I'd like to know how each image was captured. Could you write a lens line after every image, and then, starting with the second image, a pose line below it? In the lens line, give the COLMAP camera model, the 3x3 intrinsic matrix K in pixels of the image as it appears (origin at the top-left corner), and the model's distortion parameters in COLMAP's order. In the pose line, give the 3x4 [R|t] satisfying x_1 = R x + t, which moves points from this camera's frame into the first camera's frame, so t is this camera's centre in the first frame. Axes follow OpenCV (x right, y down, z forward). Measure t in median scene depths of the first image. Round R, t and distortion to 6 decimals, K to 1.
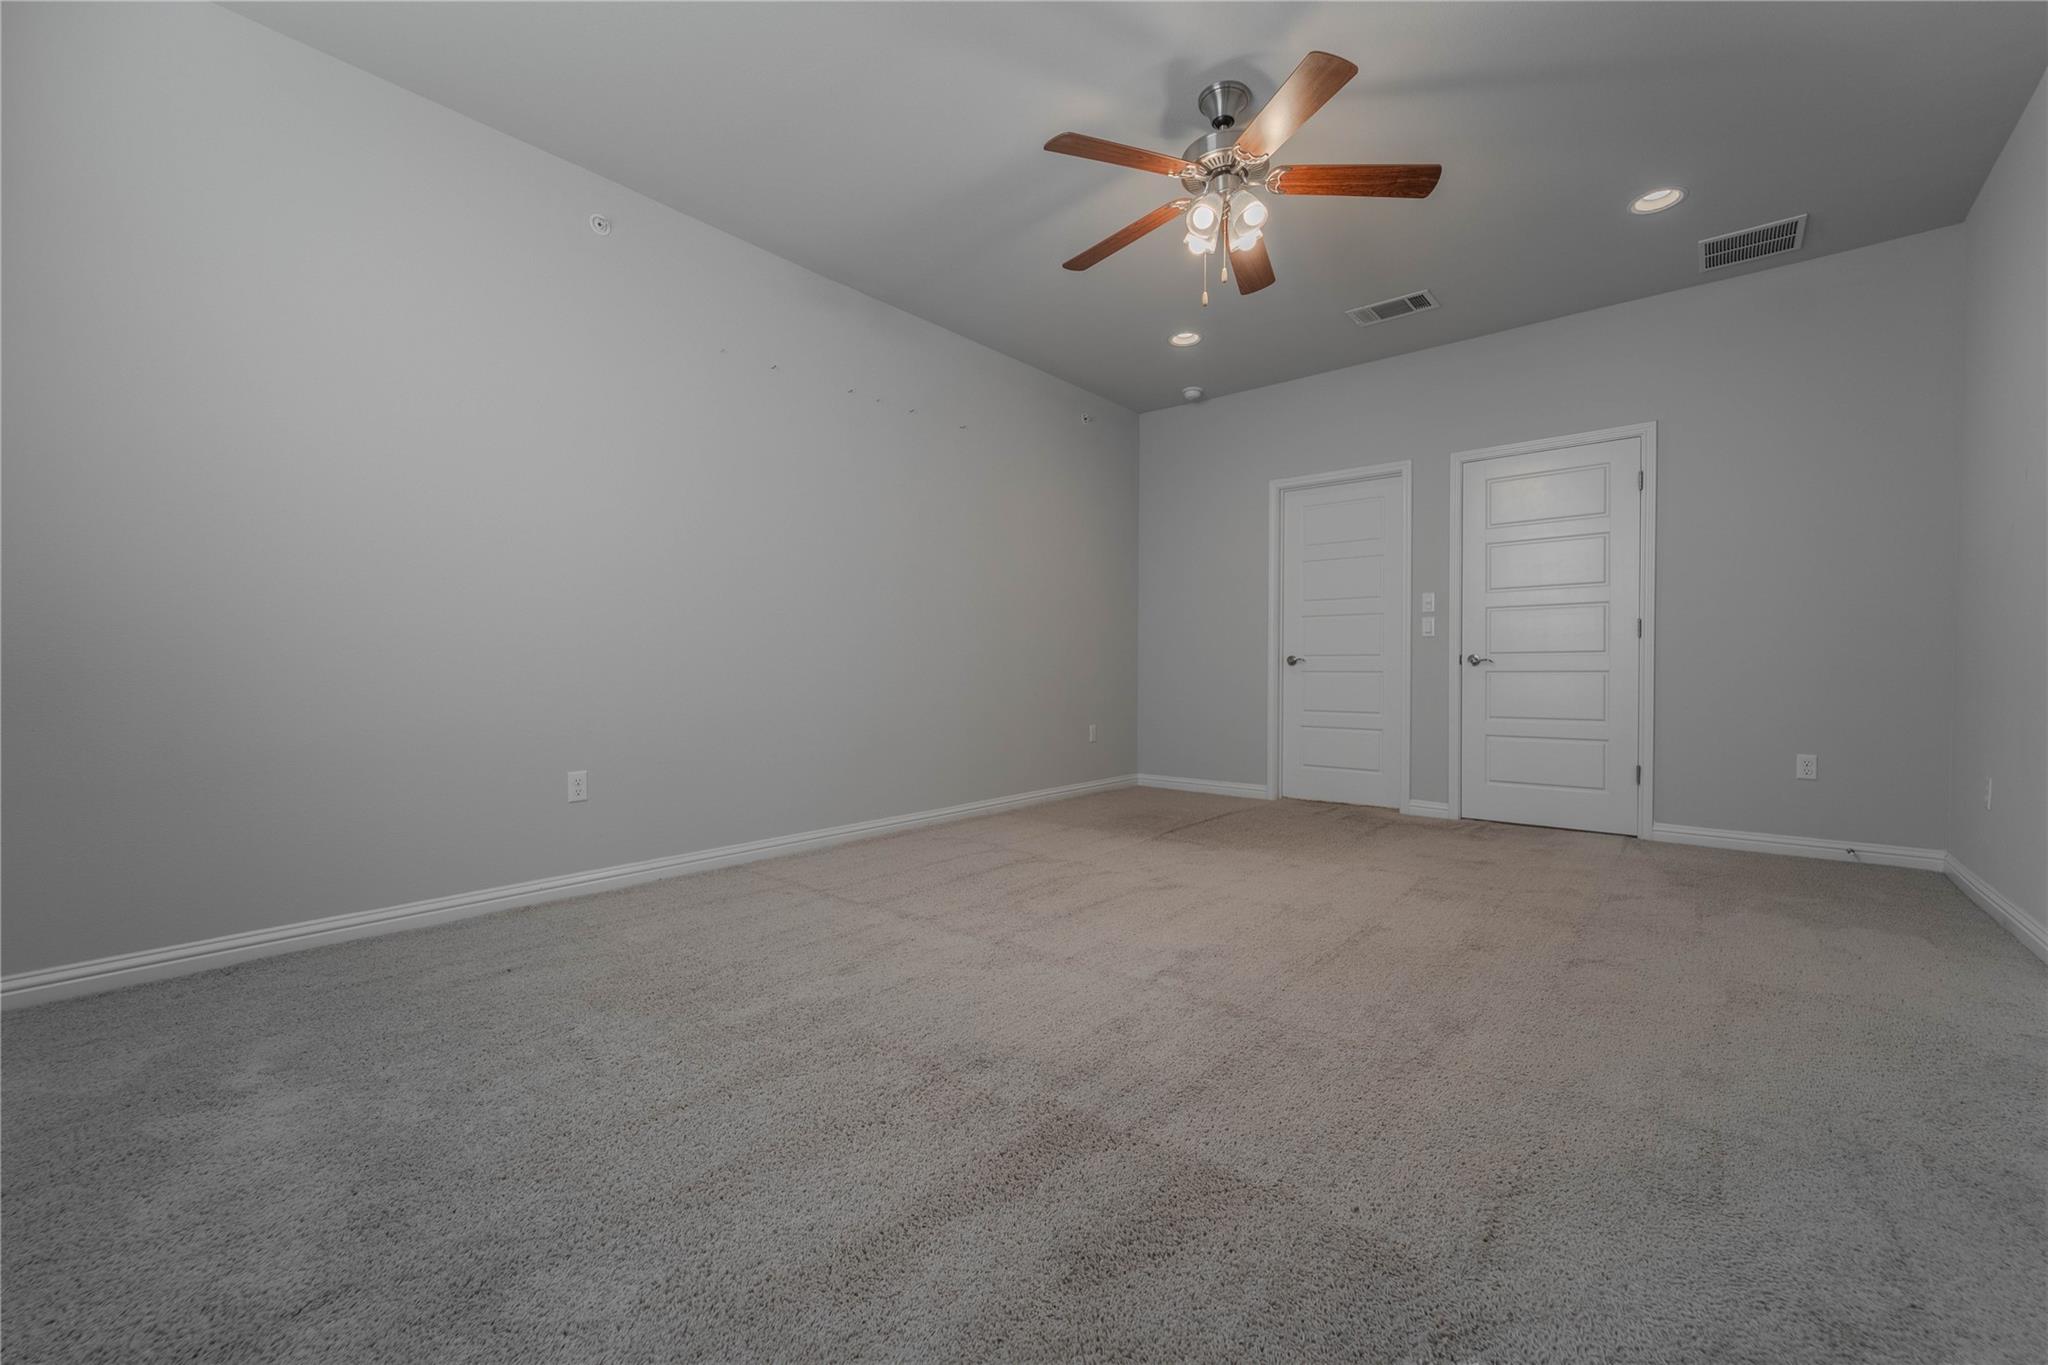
lens RADIAL K [[814.5, 0, 1024.0], [0, 814.5, 682.5], [0, 0, 1]] dist [-0.018886, 0.000022]
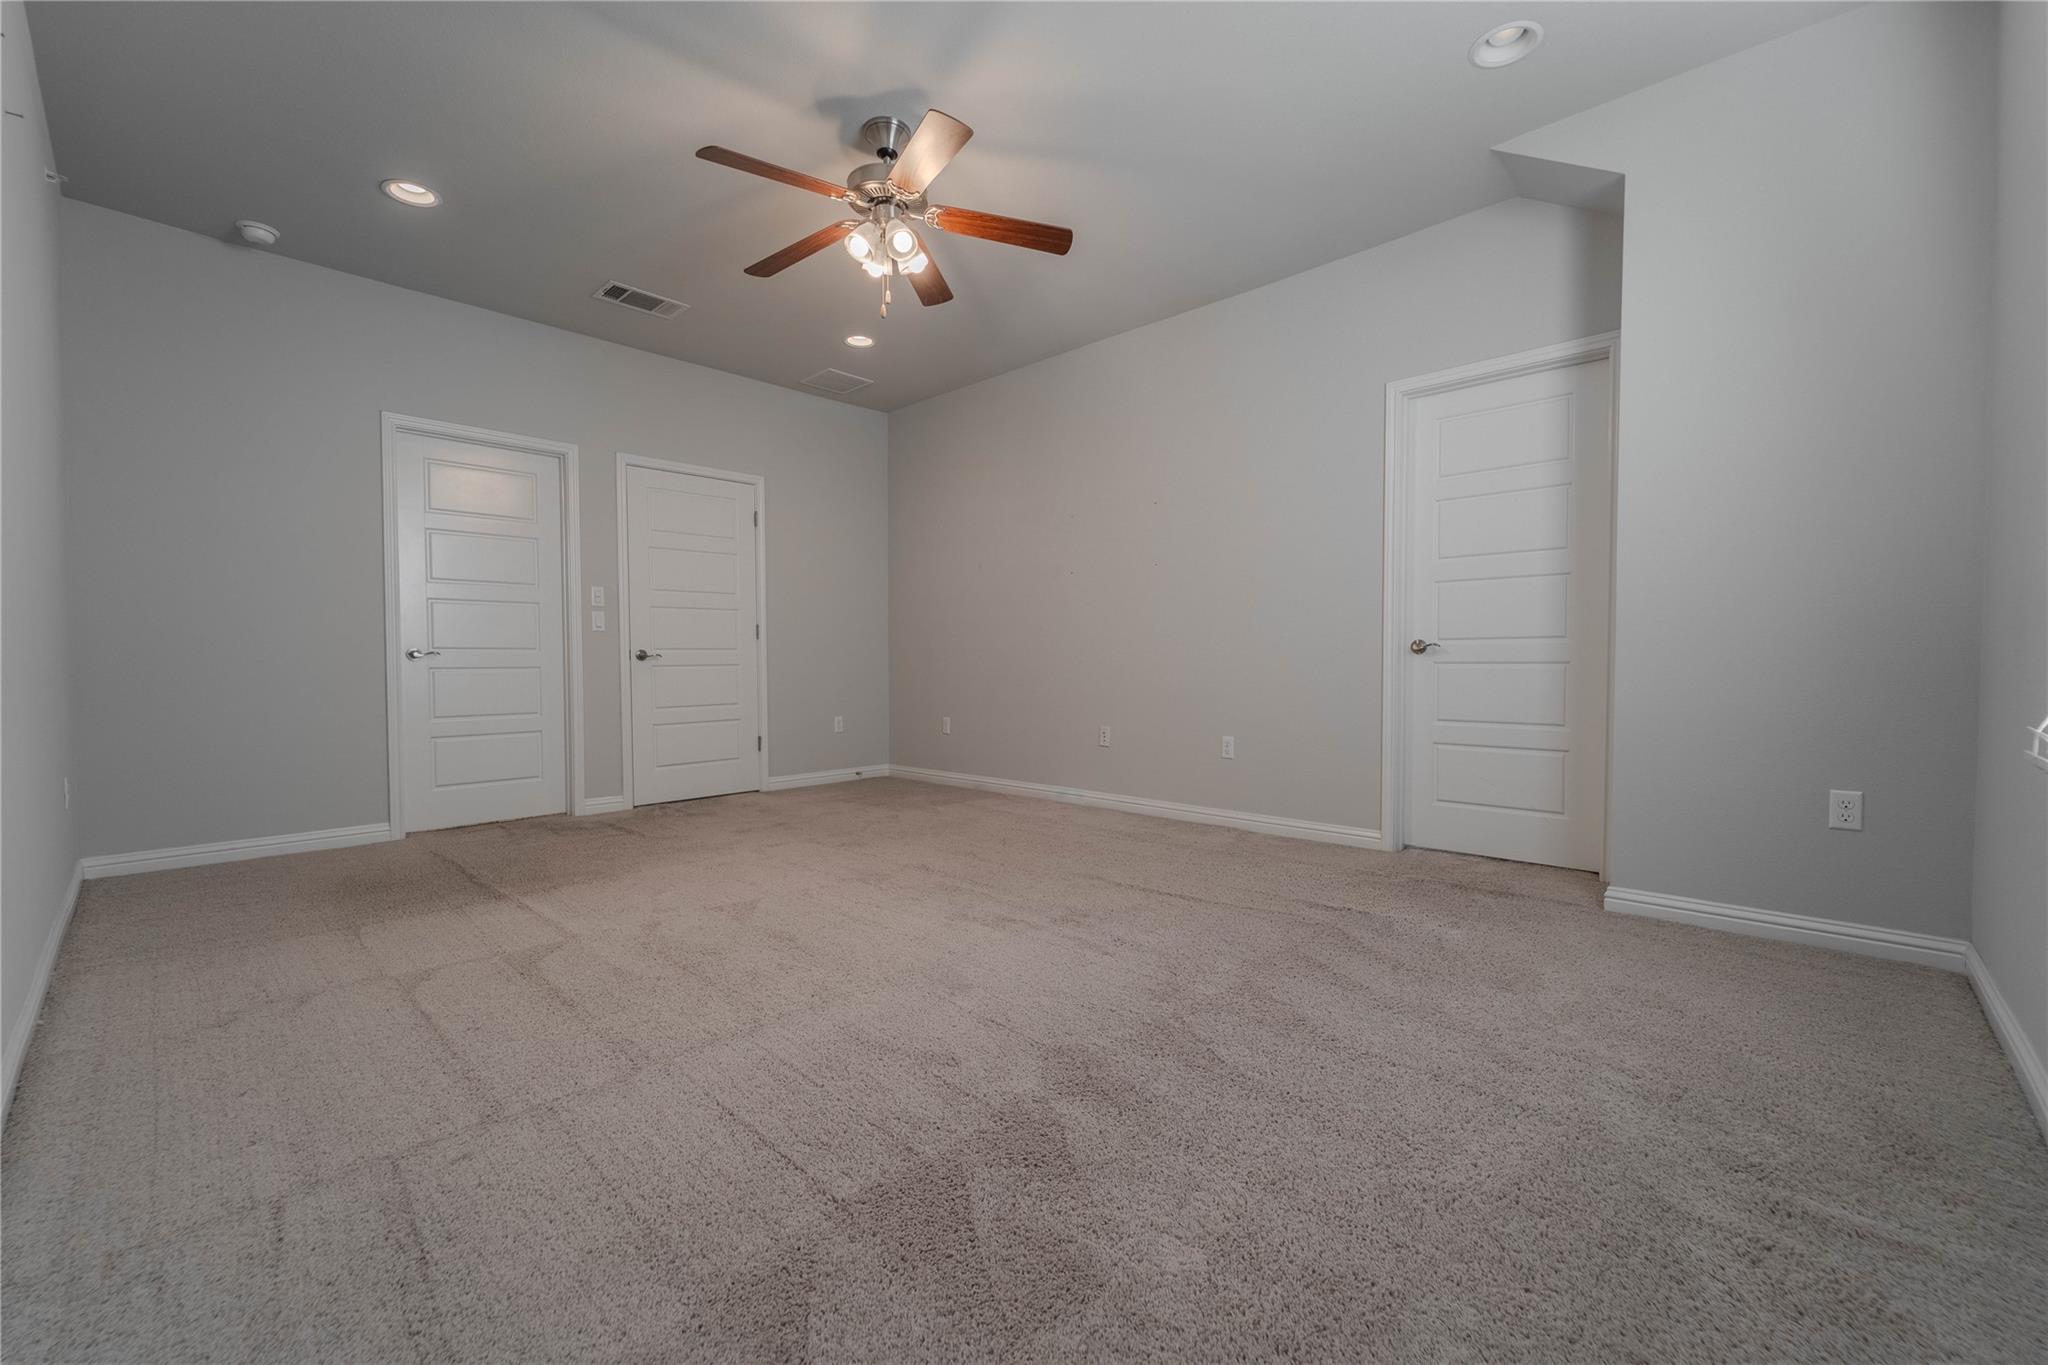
lens RADIAL K [[828.1, 0, 1024.0], [0, 828.1, 682.5], [0, 0, 1]] dist [0.001535, 0.000077]
pose [[0.054479, -0.029872, 0.998068, -0.559956], [0.020596, 0.999373, 0.028787, -0.014244], [-0.998302, 0.018988, 0.055060, 0.496592]]
